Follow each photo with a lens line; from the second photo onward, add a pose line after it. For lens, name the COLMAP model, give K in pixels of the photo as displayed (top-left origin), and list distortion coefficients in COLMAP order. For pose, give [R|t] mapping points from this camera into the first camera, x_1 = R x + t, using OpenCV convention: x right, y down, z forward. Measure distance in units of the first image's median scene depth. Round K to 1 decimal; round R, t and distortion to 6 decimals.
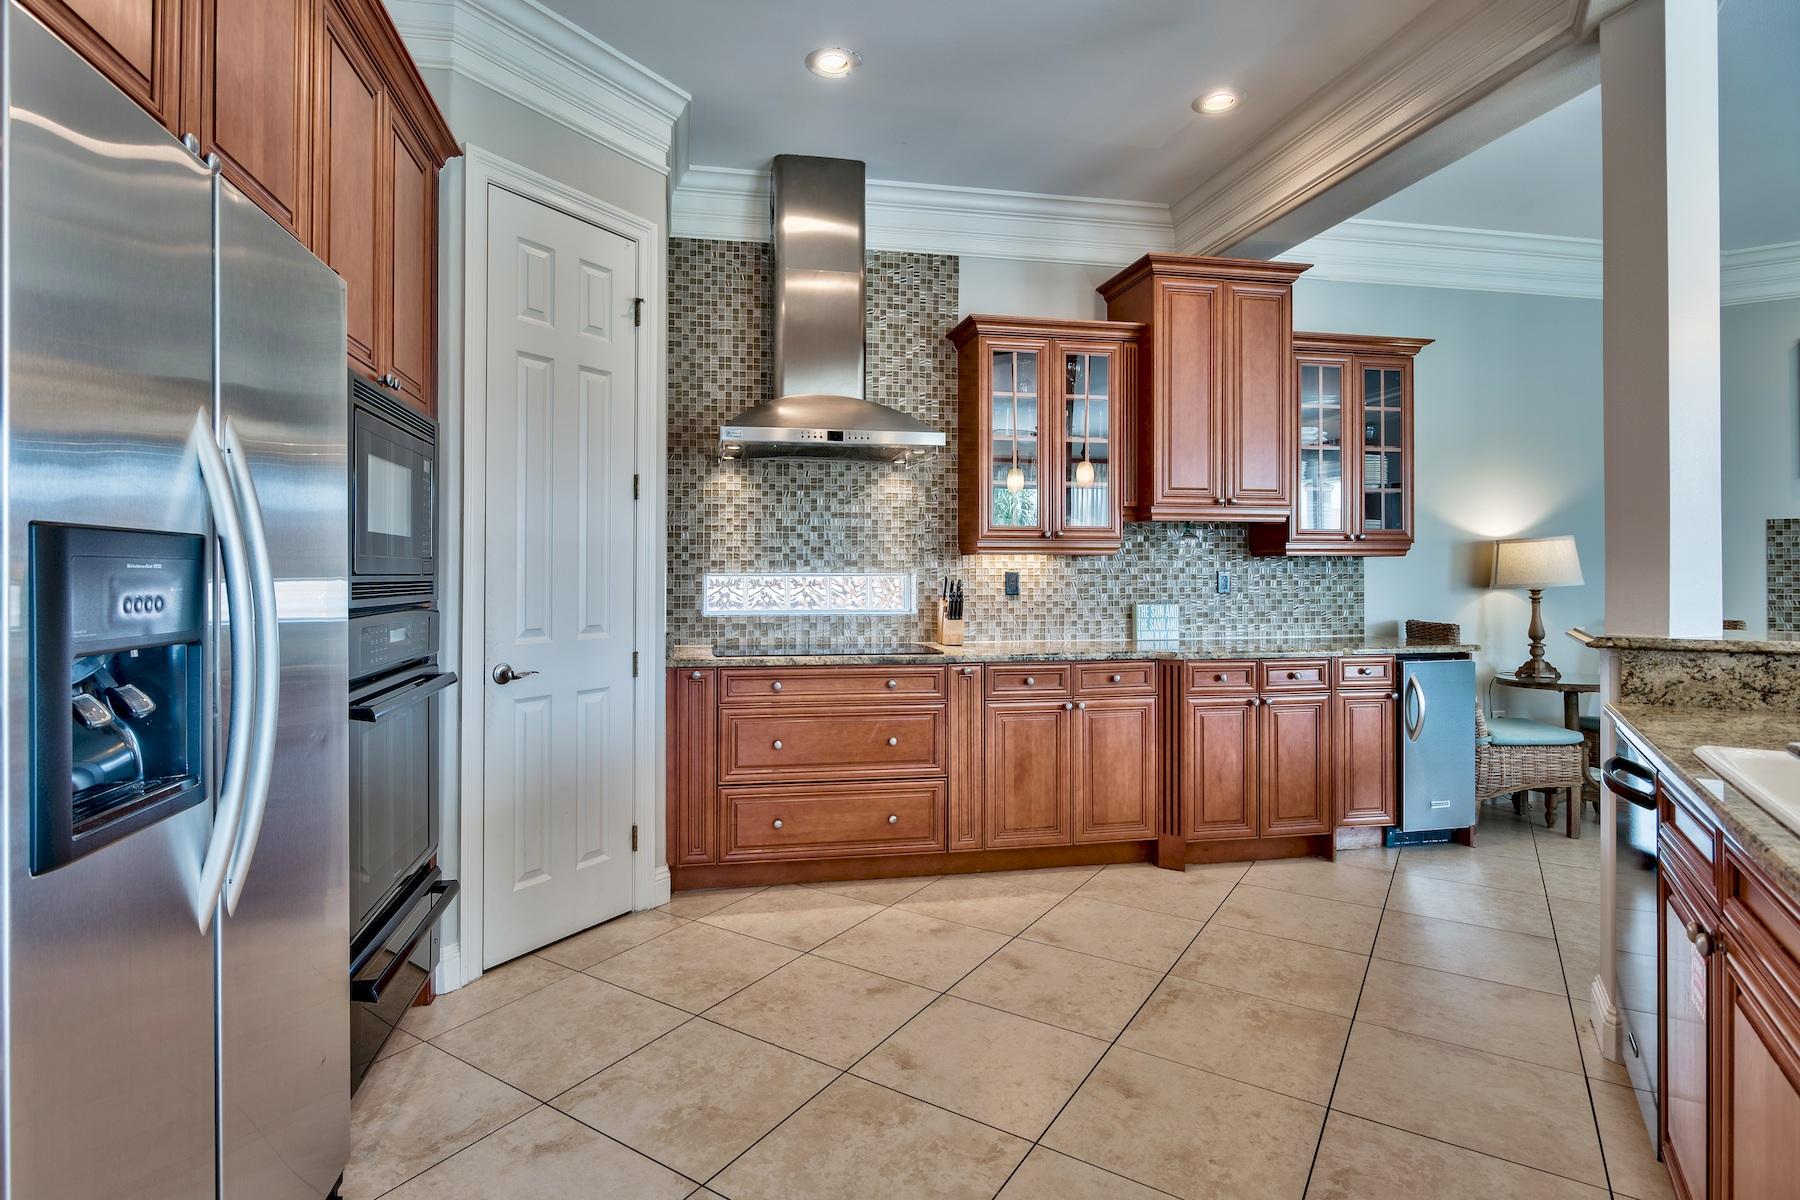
lens RADIAL K [[900.9, 0, 840.3], [0, 900.9, 559.3], [0, 0, 1]] dist [0.007935, -0.002756]
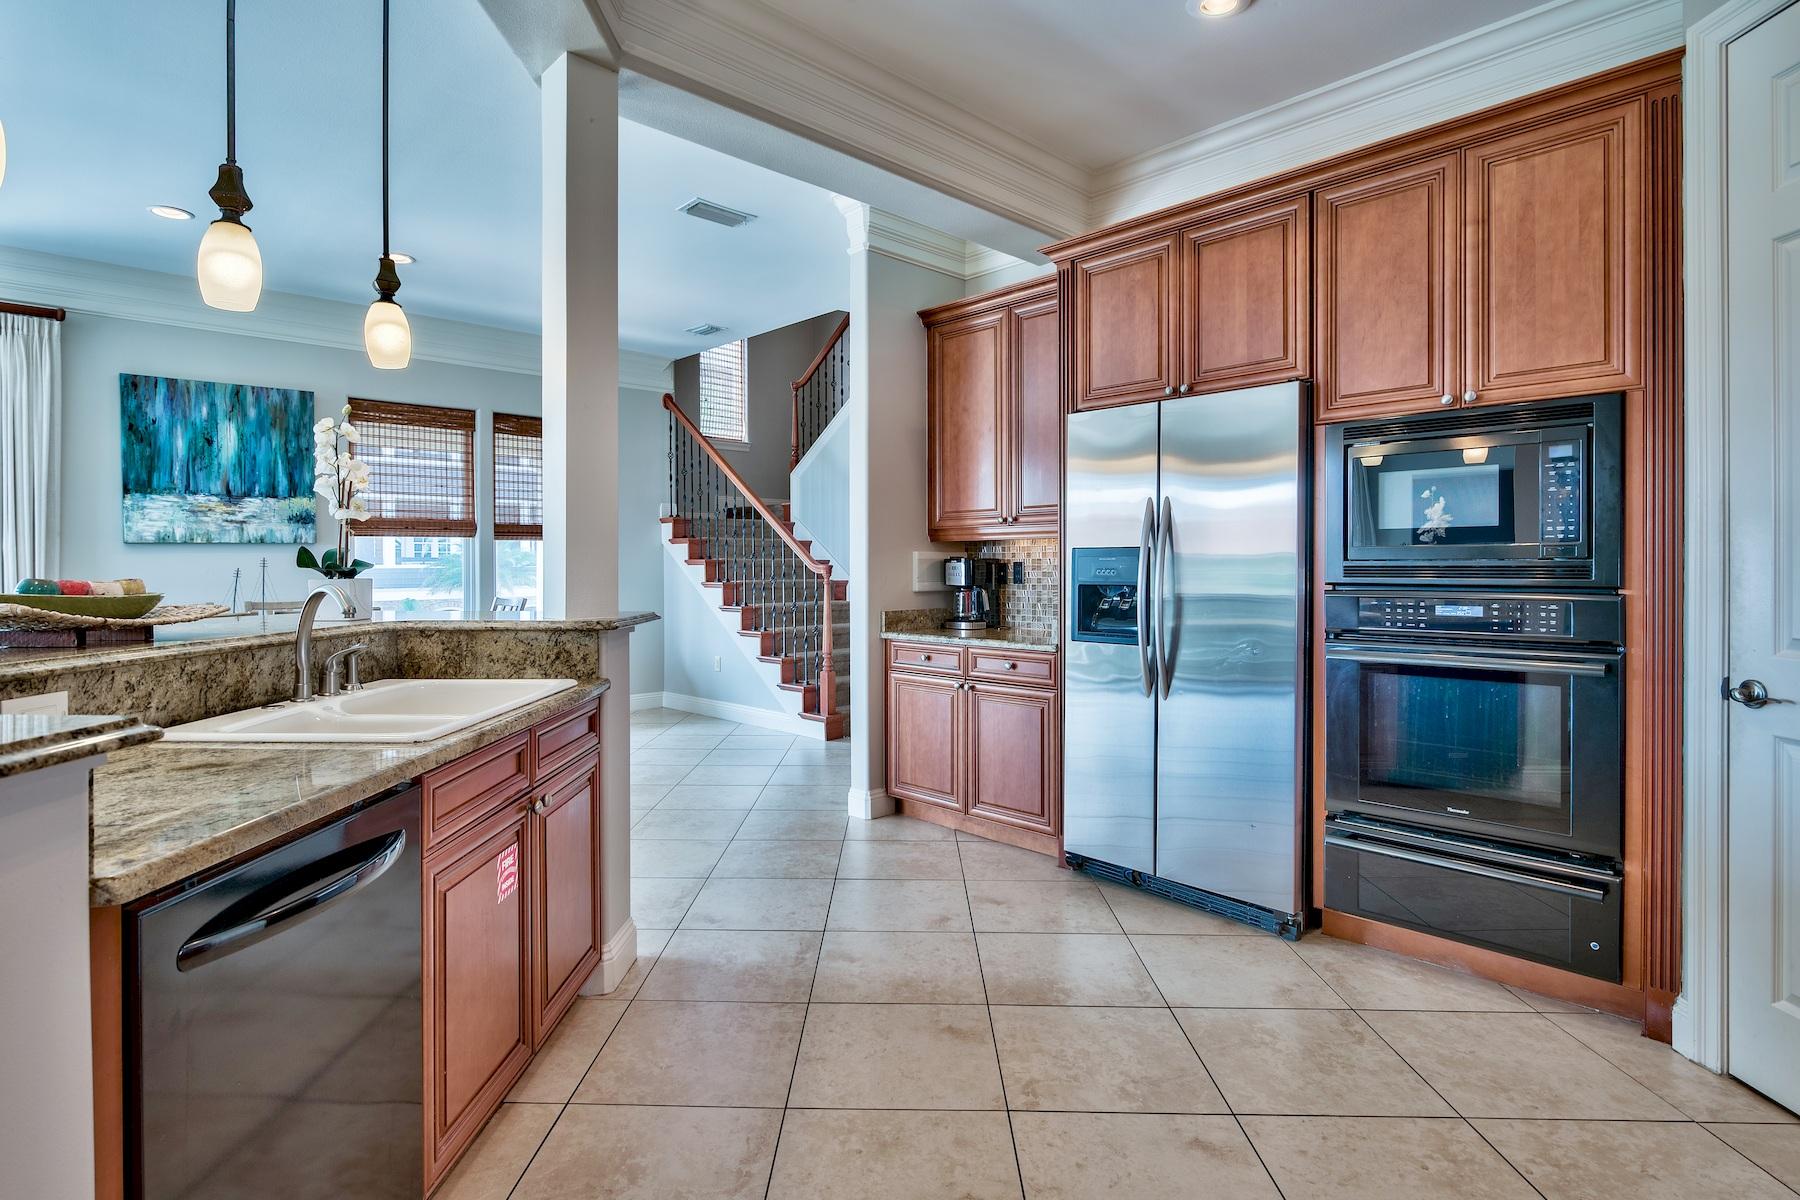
lens RADIAL K [[900.9, 0, 834.8], [0, 900.9, 568.1], [0, 0, 1]] dist [0.007935, -0.002756]
pose [[-0.853654, 0.007349, -0.520789, 0.439971], [0.011706, 0.999919, -0.005077, 0.014872], [0.520710, -0.010431, -0.853670, 0.855667]]
